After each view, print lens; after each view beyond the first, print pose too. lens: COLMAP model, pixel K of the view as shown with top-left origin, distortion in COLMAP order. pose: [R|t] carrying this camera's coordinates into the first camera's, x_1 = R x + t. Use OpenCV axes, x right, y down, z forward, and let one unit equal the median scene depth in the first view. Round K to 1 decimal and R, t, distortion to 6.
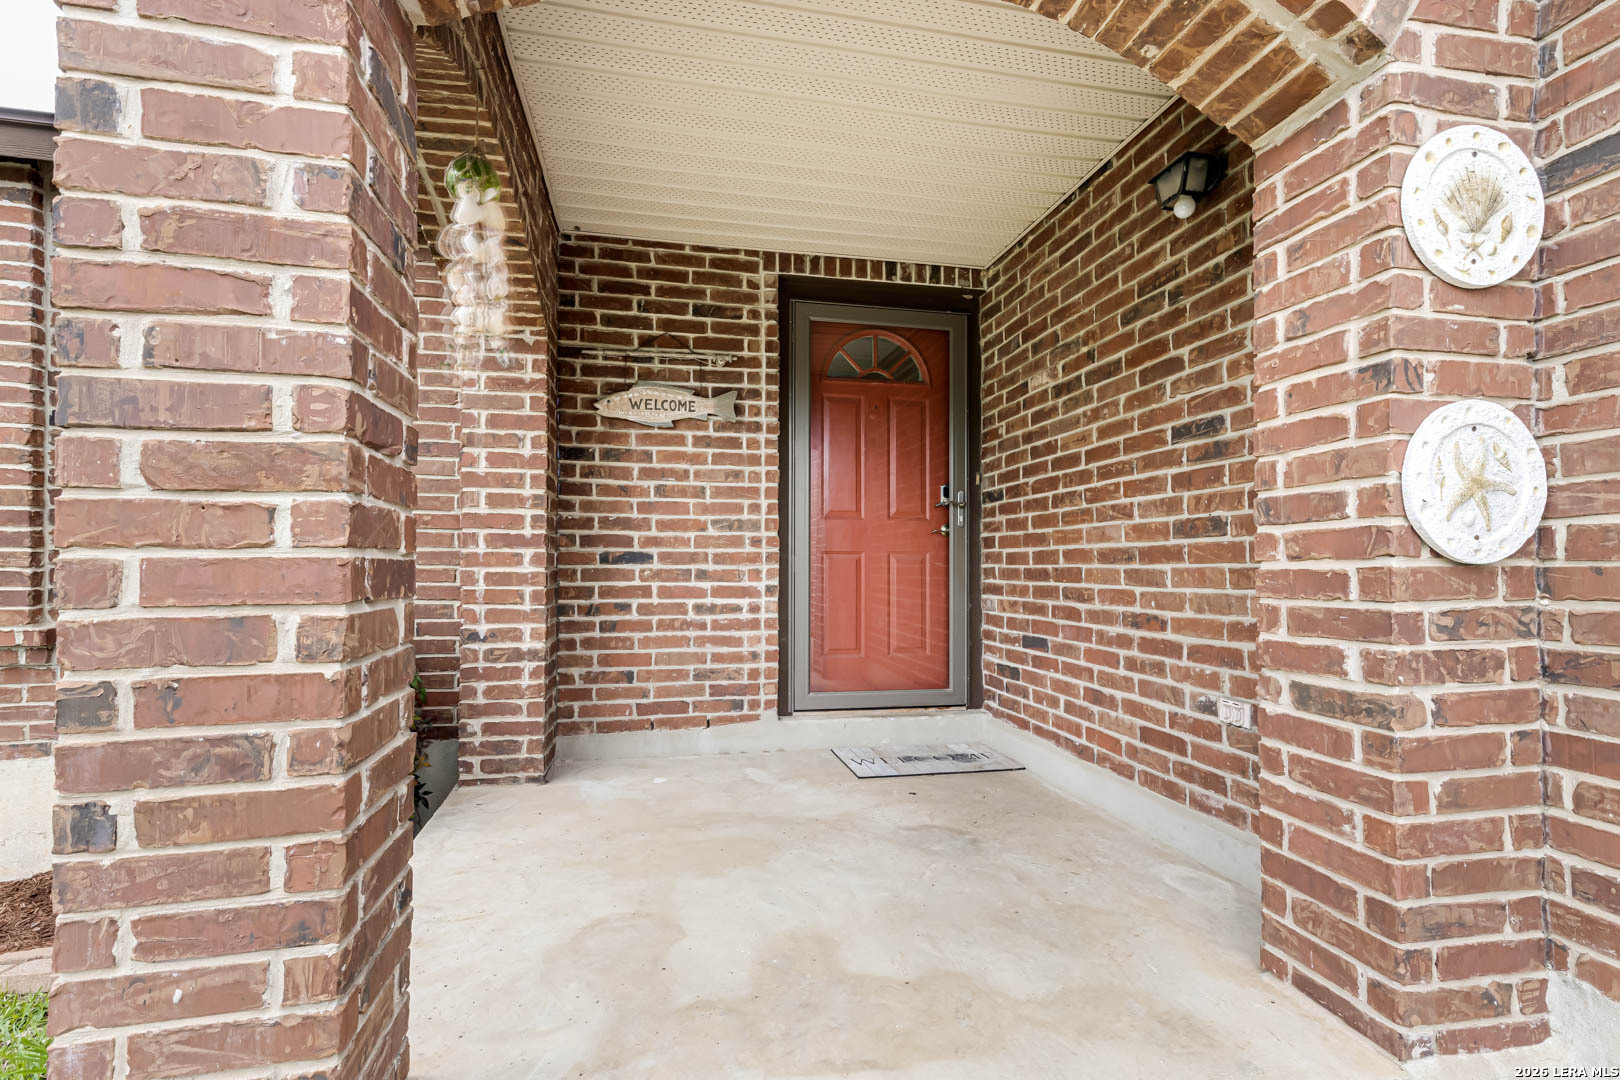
lens RADIAL K [[687.9, 0, 782.3], [0, 687.9, 542.8], [0, 0, 1]] dist [0.013441, 0.000040]
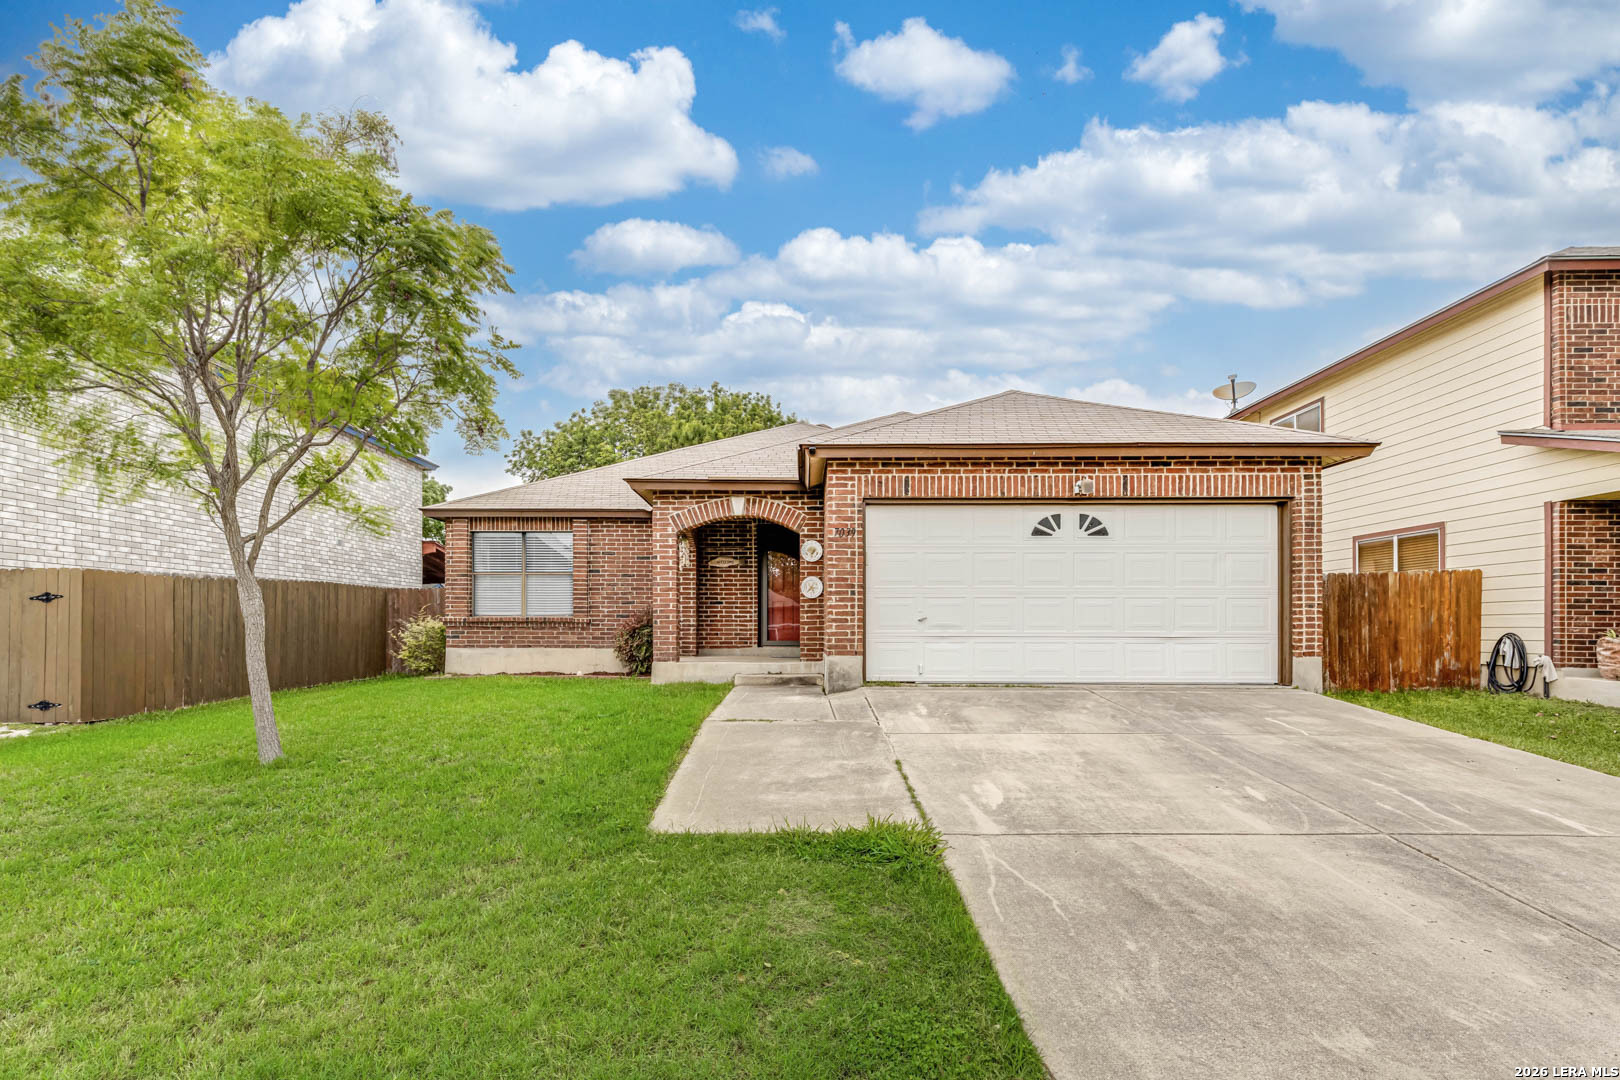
lens RADIAL K [[785.8, 0, 808.0], [0, 785.8, 609.2], [0, 0, 1]] dist [0.016537, -0.000077]
pose [[0.980642, -0.007960, -0.195647, 1.189150], [0.007565, 0.999968, -0.002767, 0.078024], [0.195663, 0.001234, 0.980670, -3.352920]]
